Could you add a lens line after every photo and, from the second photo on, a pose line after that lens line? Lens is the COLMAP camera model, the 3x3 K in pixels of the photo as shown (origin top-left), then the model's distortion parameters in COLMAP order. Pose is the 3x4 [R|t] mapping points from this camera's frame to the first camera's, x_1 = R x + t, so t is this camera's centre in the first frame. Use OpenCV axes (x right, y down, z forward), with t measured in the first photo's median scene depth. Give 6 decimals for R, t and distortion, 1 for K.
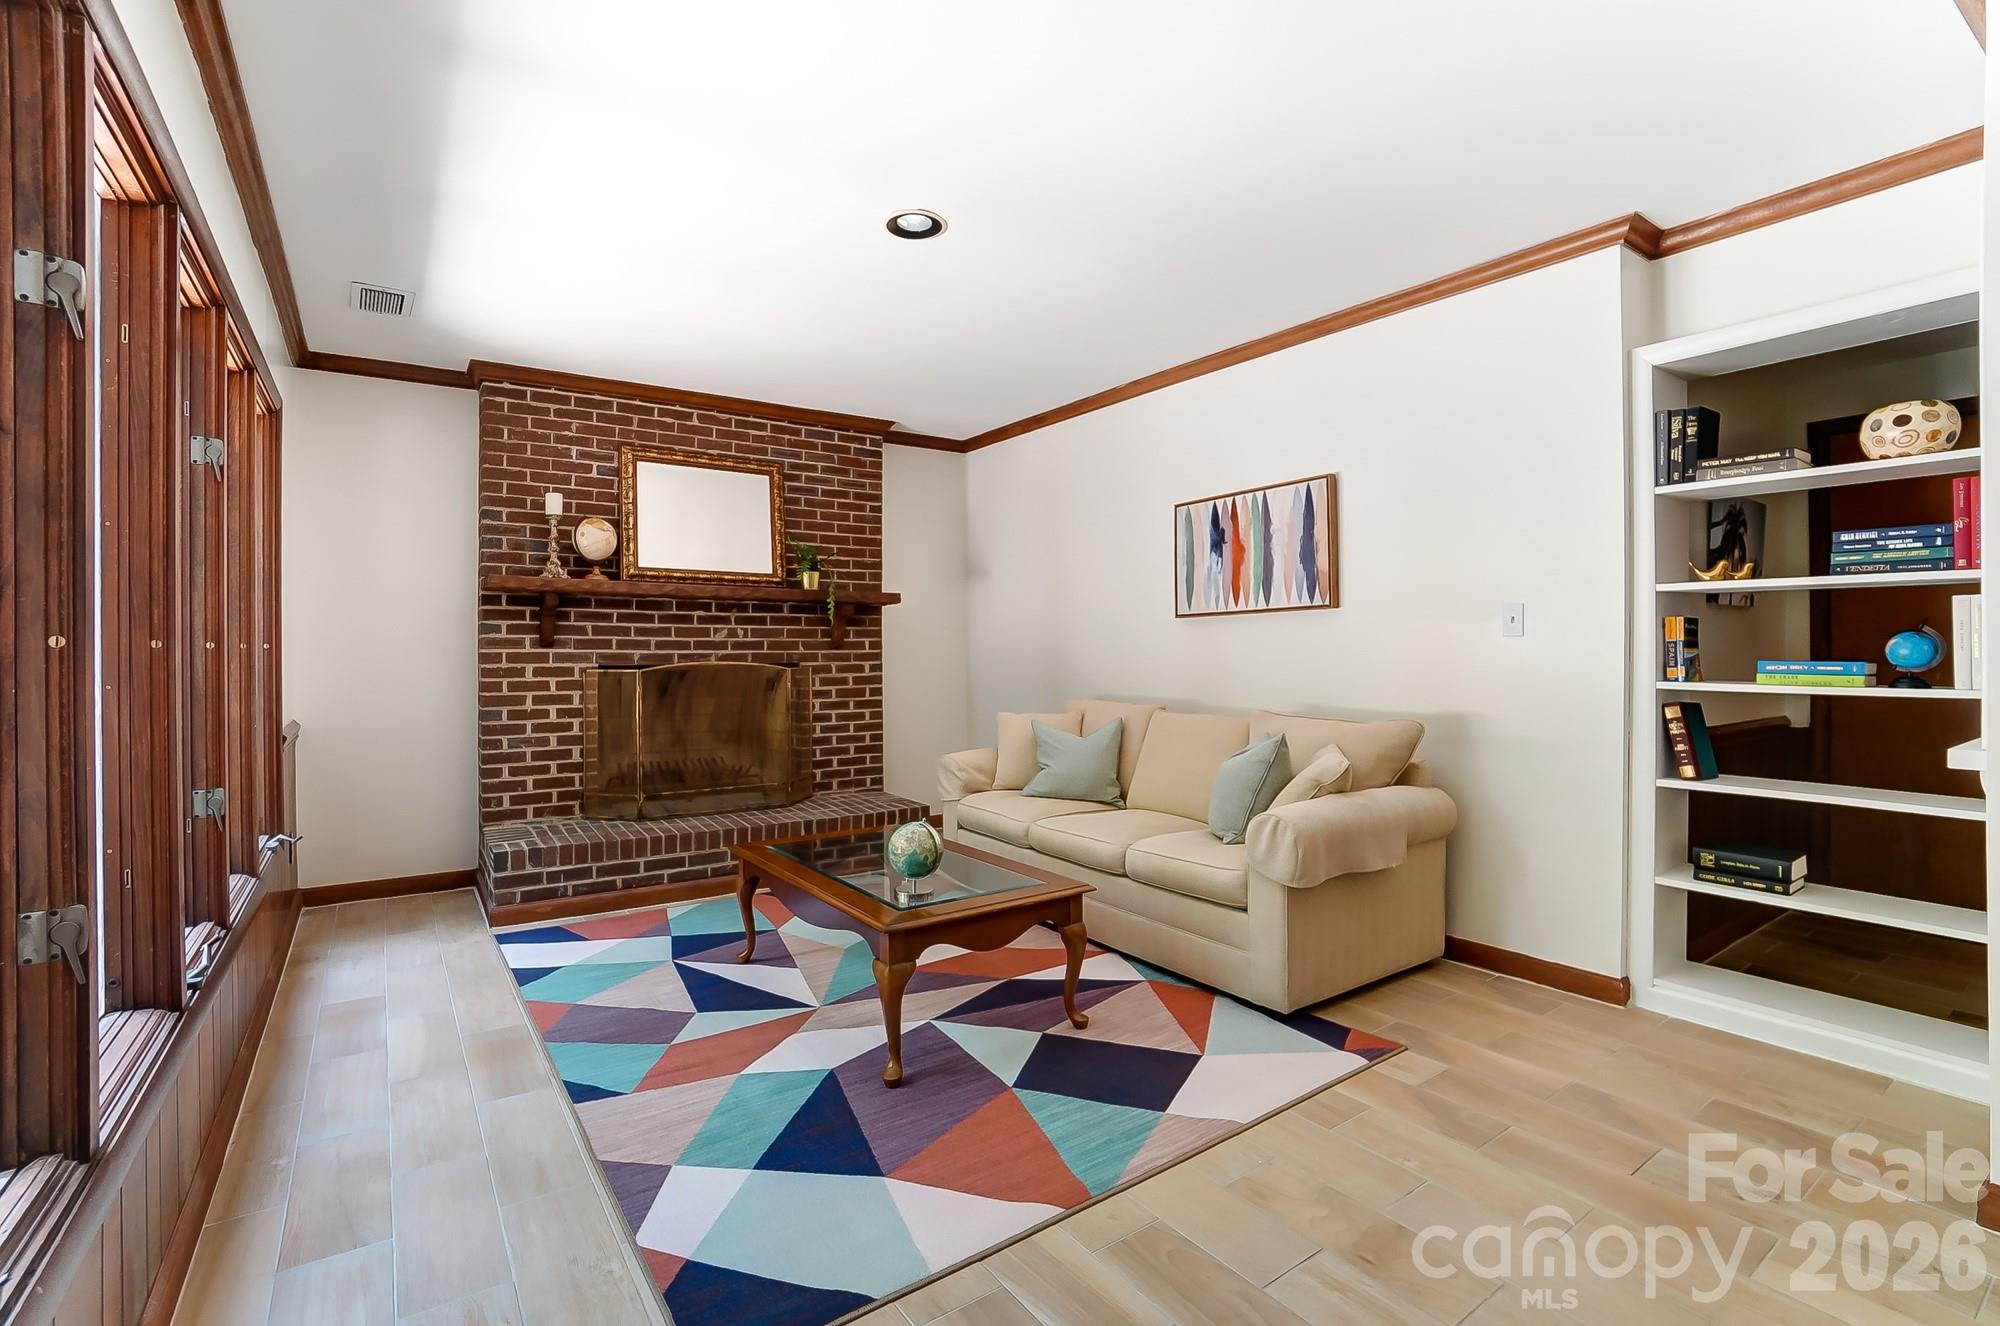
lens RADIAL K [[869.6, 0, 994.4], [0, 869.6, 654.2], [0, 0, 1]] dist [-0.062706, 0.000026]
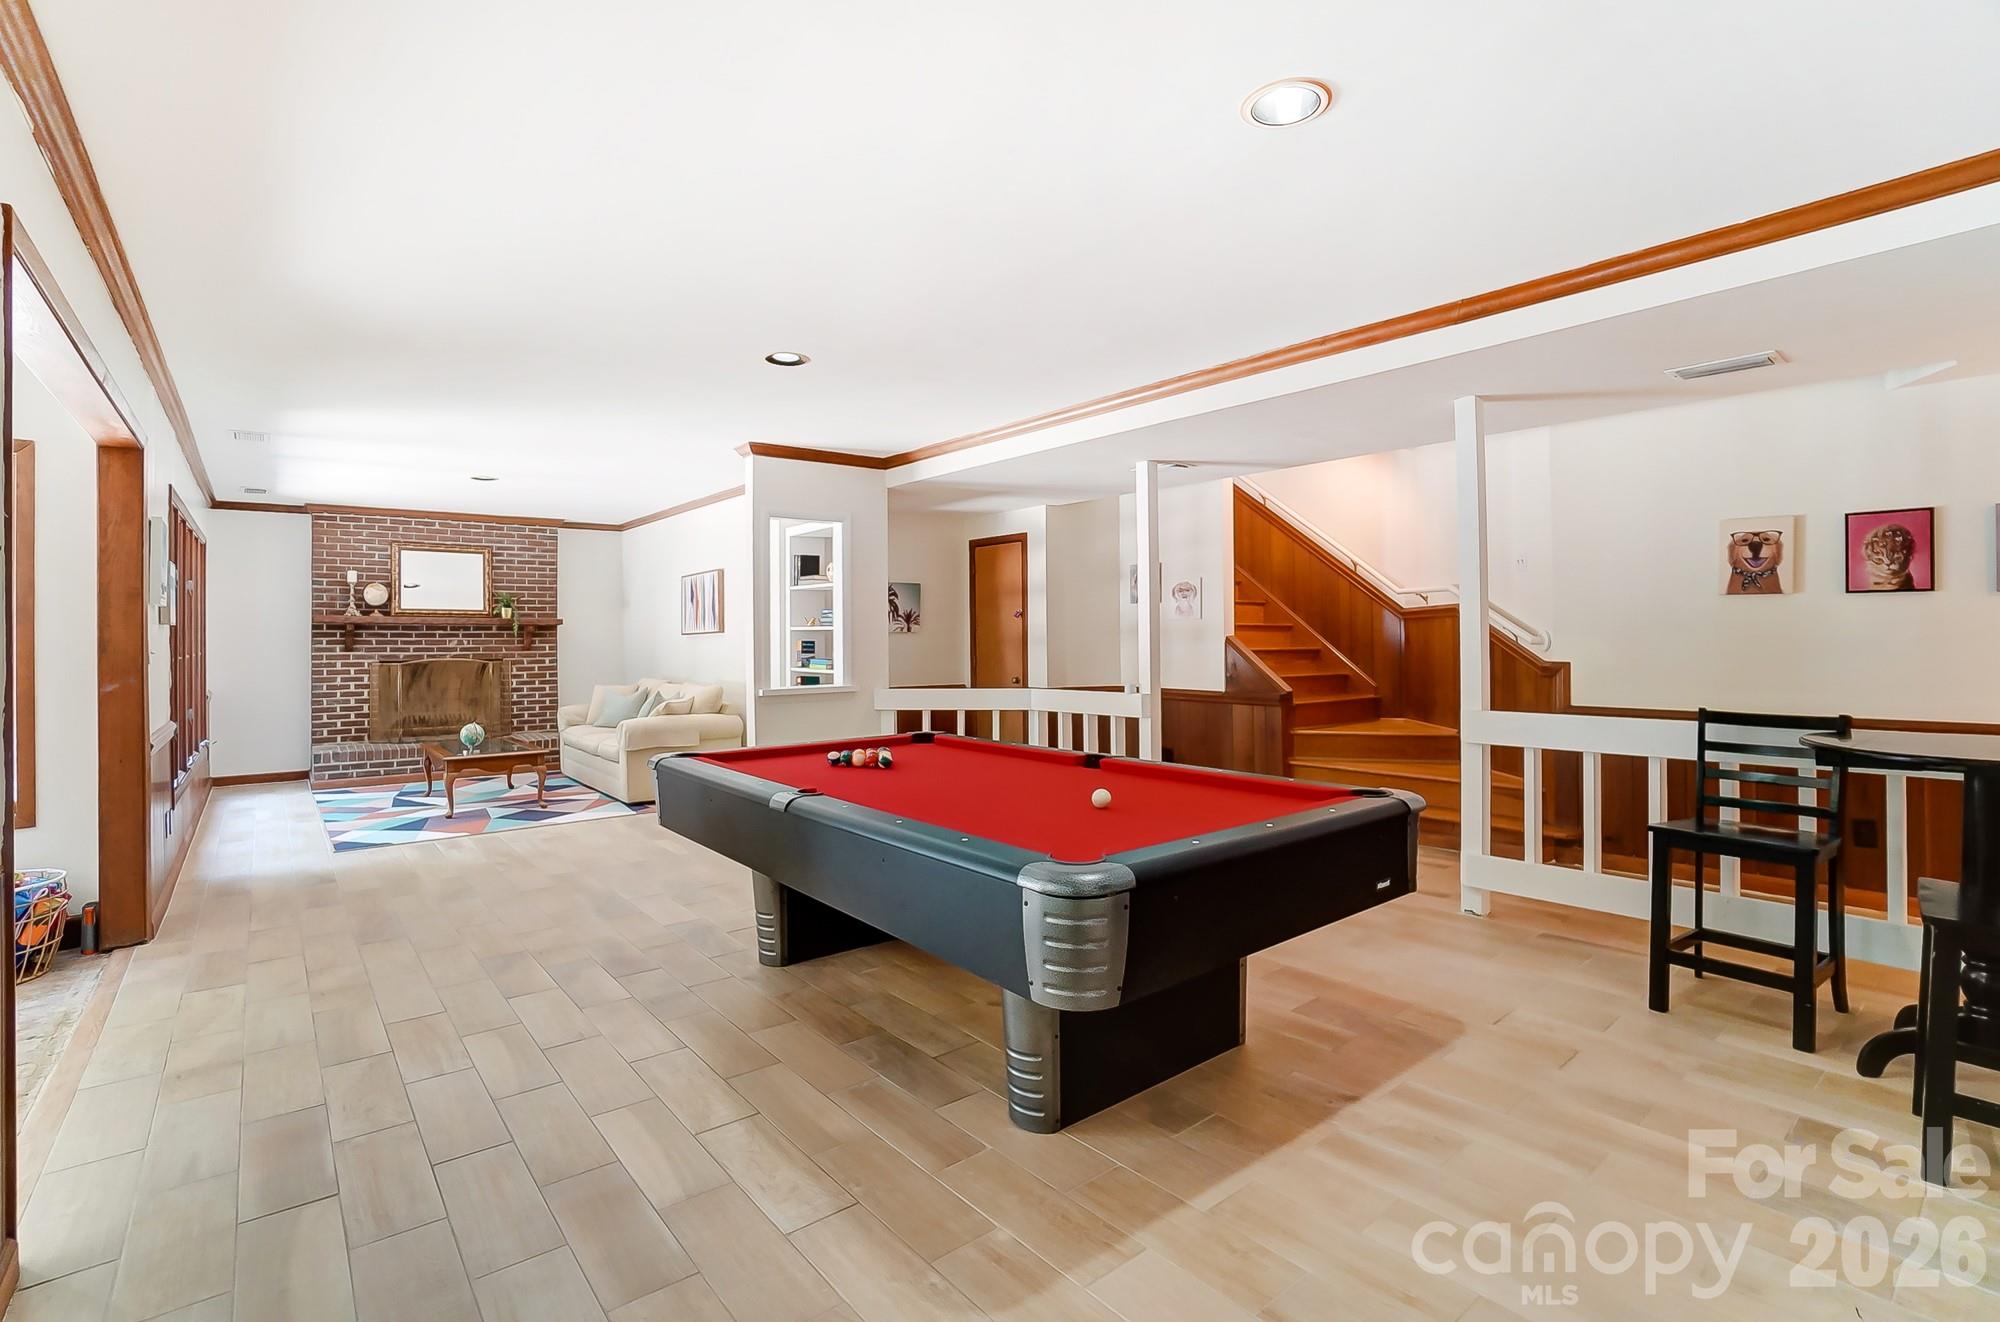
lens RADIAL K [[907.3, 0, 1003.7], [0, 907.3, 629.8], [0, 0, 1]] dist [-0.048112, -0.000130]
pose [[0.997509, -0.003661, 0.070449, 0.781177], [0.004512, 0.999919, -0.011918, -0.026766], [-0.070399, 0.012207, 0.997444, -1.048387]]
